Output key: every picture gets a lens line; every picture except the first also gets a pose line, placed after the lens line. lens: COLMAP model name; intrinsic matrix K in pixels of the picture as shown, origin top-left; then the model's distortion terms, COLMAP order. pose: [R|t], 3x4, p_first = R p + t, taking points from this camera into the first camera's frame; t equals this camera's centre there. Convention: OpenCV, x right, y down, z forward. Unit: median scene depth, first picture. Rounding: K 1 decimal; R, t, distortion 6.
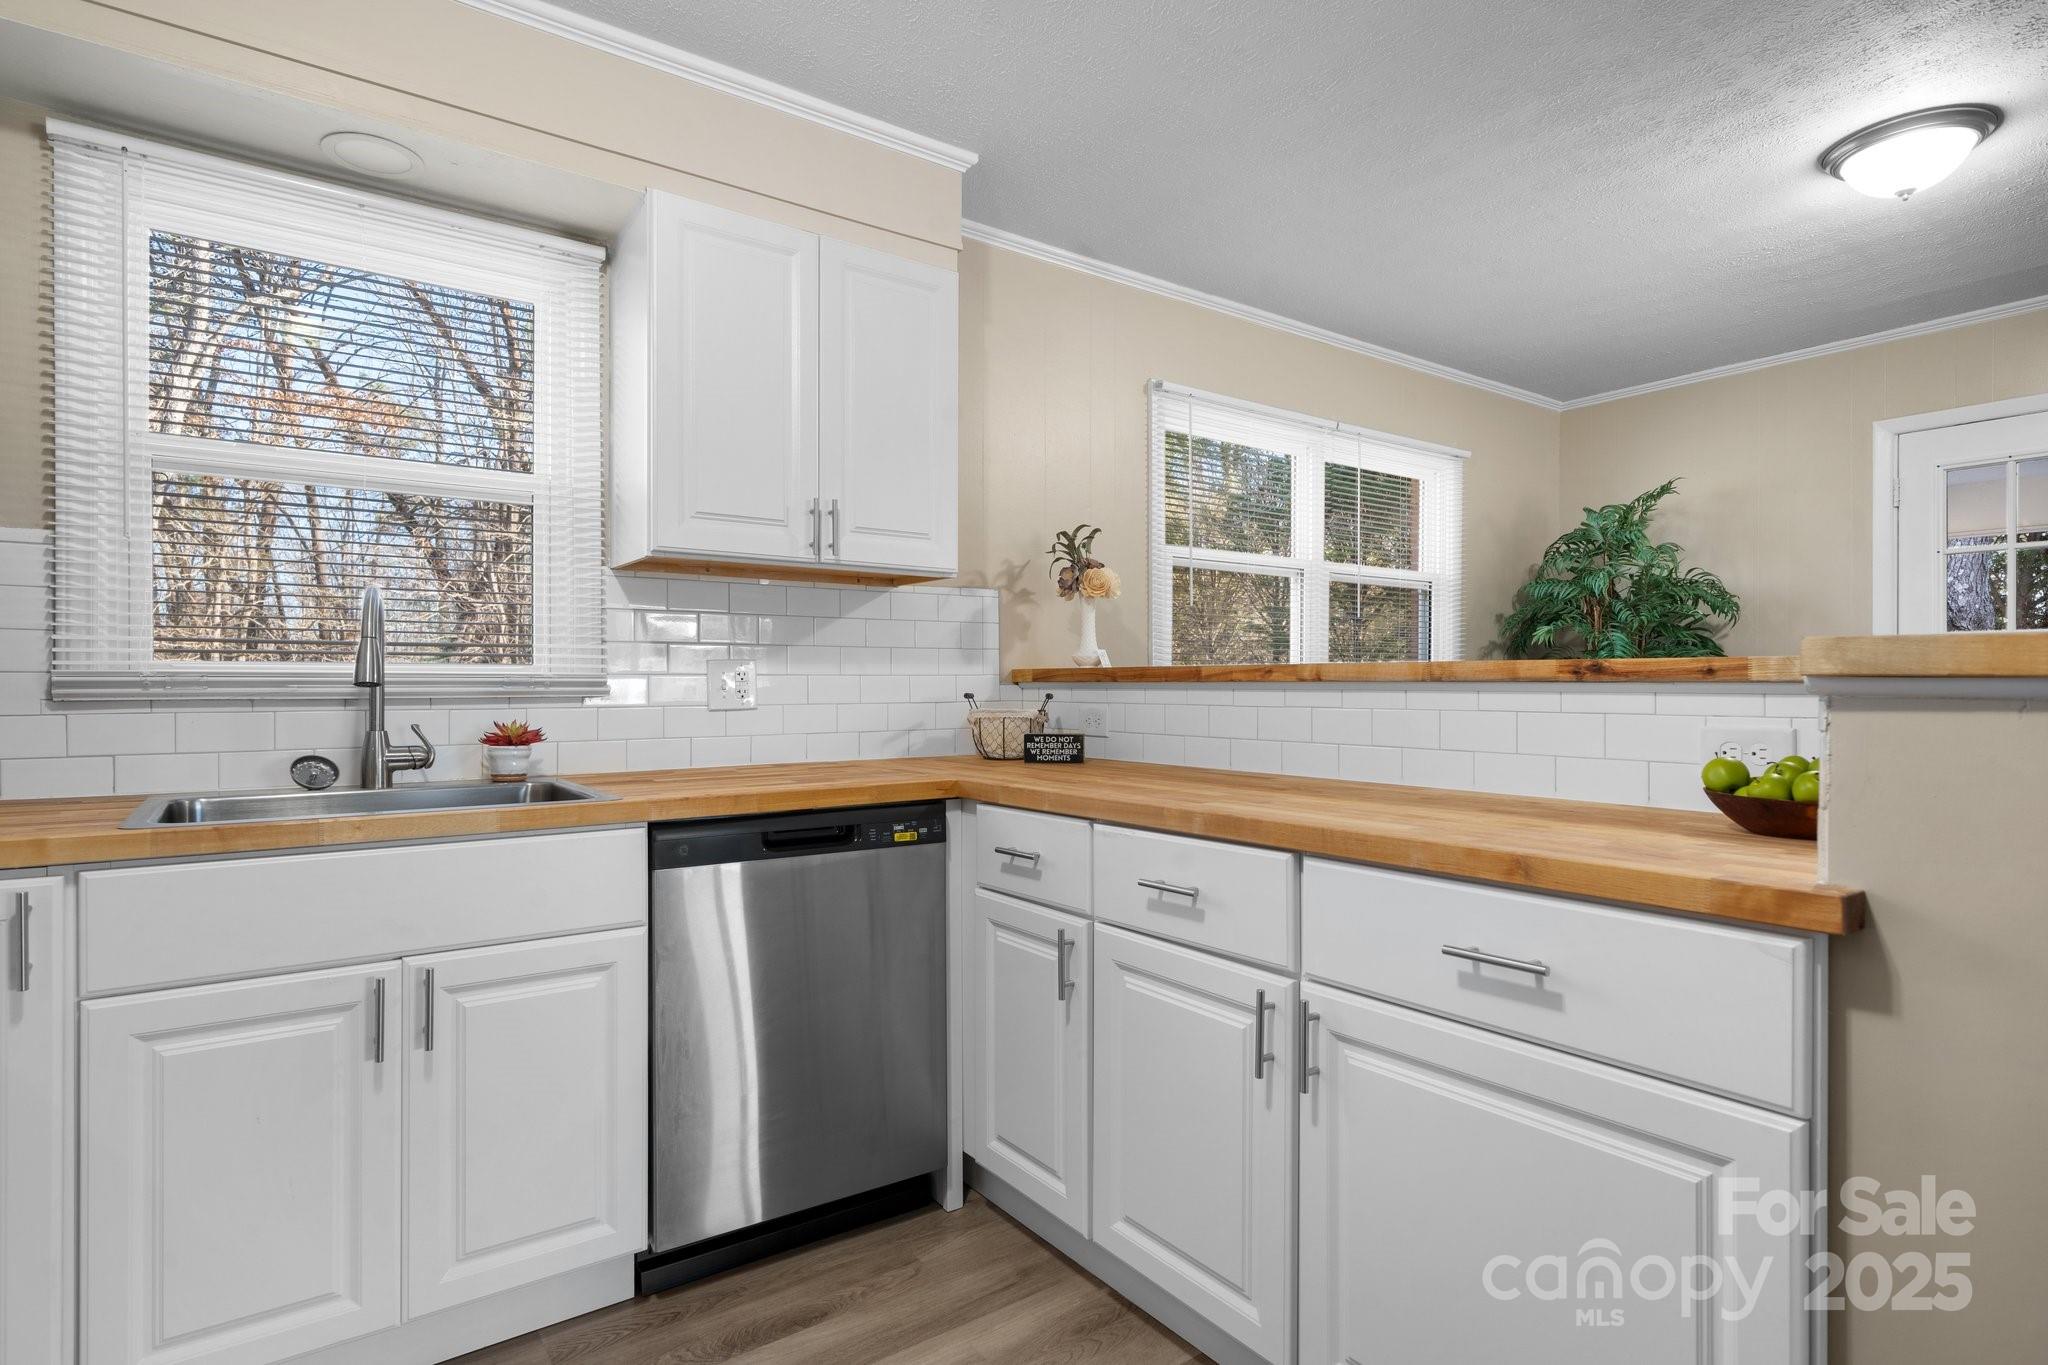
lens RADIAL K [[1074.4, 0, 1027.9], [0, 1074.4, 678.2], [0, 0, 1]] dist [-0.003447, 0.004875]
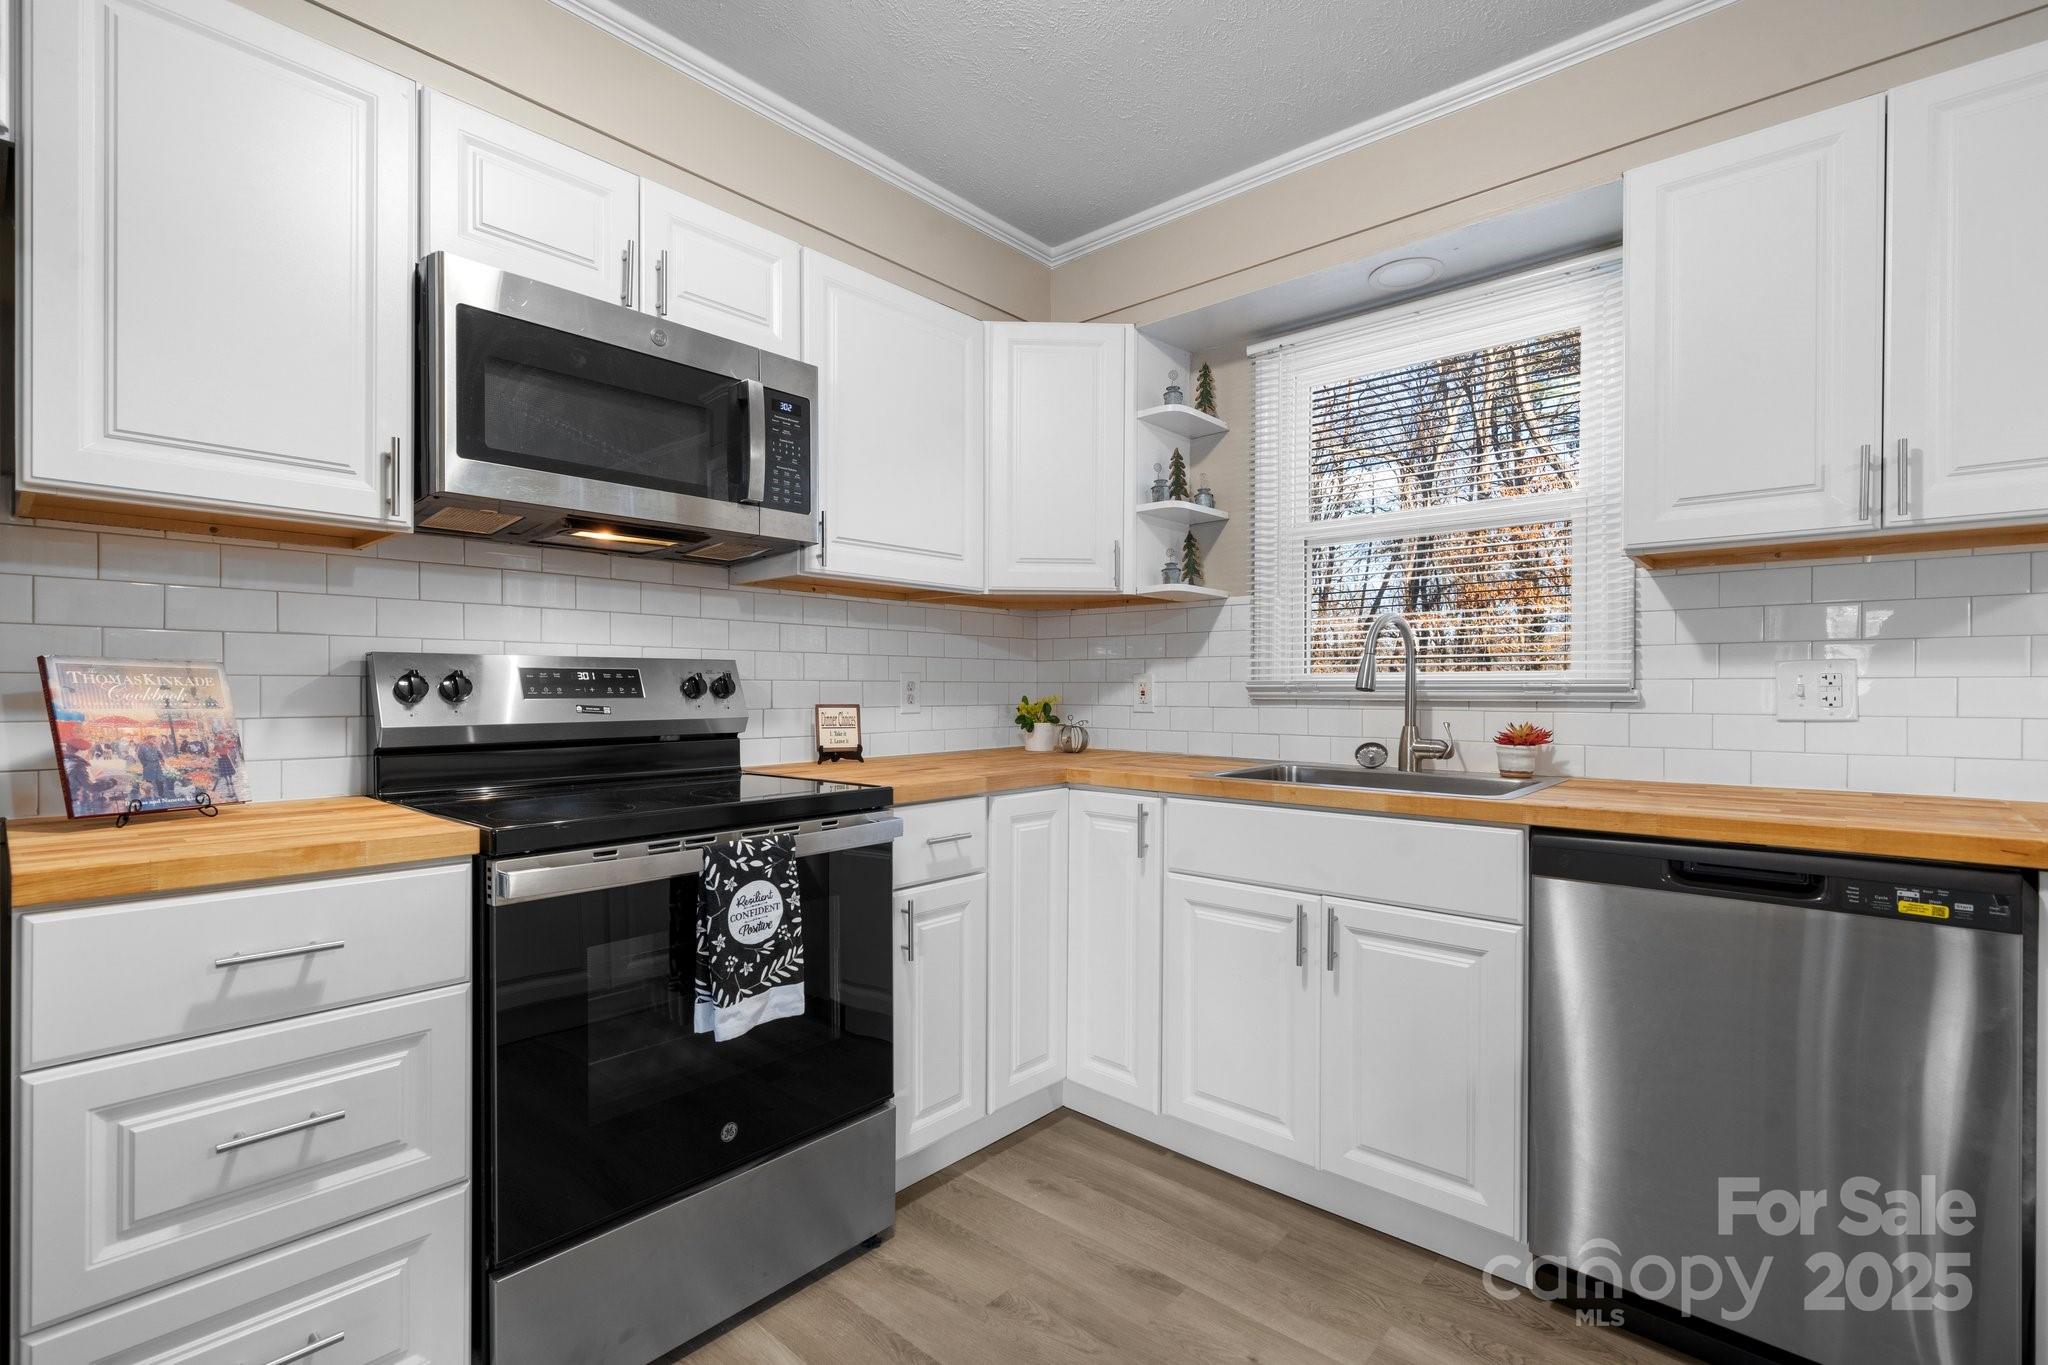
lens RADIAL K [[954.6, 0, 1008.8], [0, 954.6, 680.8], [0, 0, 1]] dist [0.003575, 0.001830]
pose [[0.188133, -0.007816, -0.982112, 0.381253], [0.004735, 0.999964, -0.007051, 0.001089], [0.982132, -0.003324, 0.188163, 0.299808]]
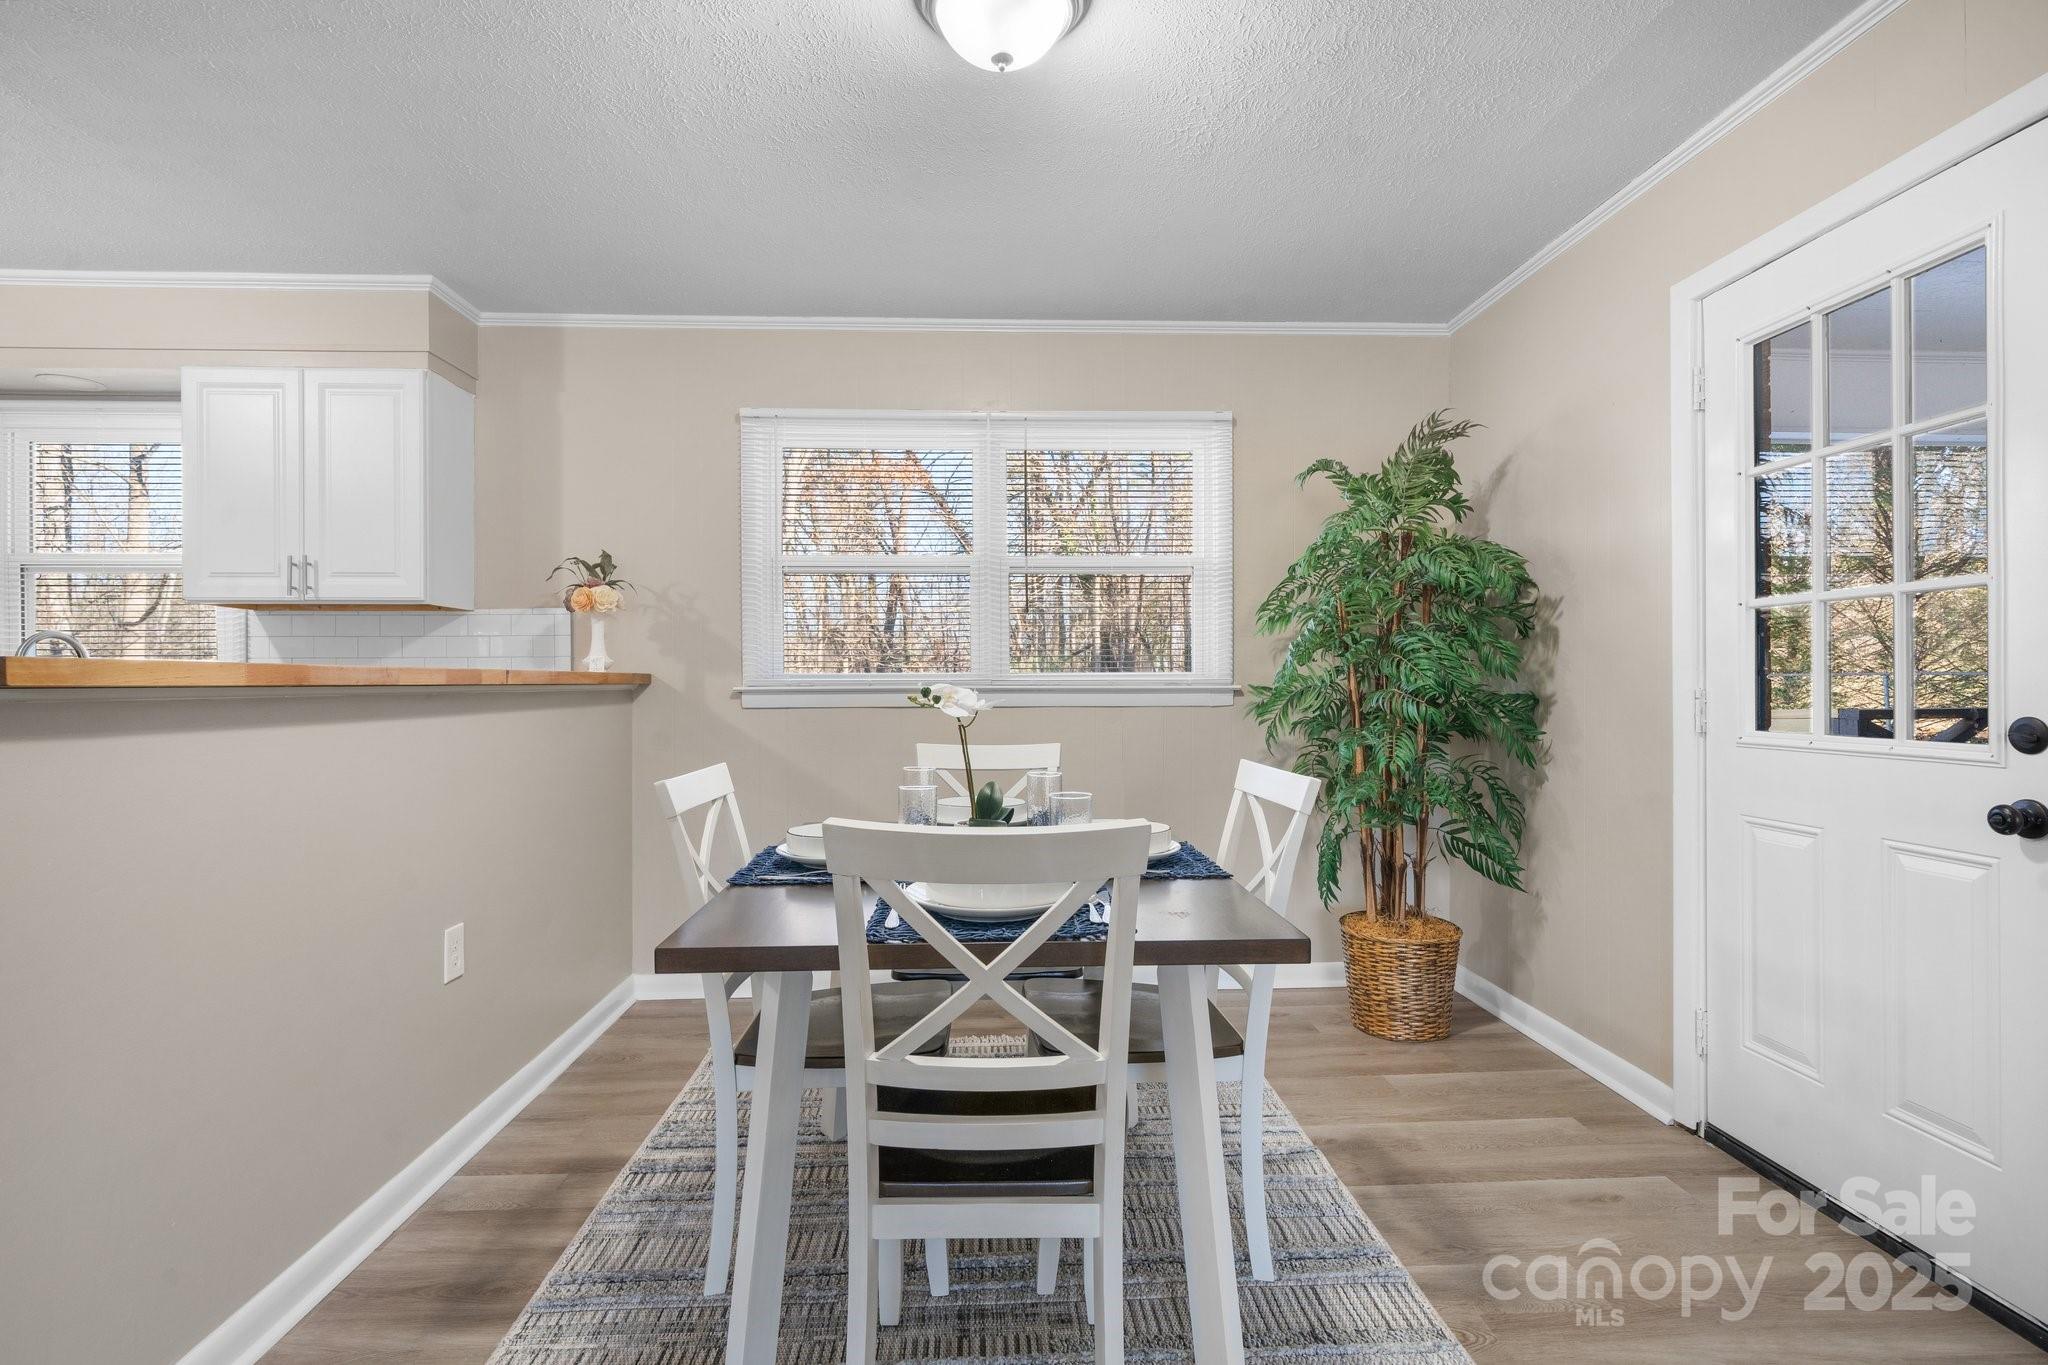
lens RADIAL K [[986.4, 0, 1014.3], [0, 986.4, 682.8], [0, 0, 1]] dist [-0.000695, -0.001176]
pose [[0.829433, -0.001709, -0.558604, 1.442710], [0.005826, 0.999967, 0.005590, 0.000614], [0.558576, -0.007891, 0.829416, 0.484171]]
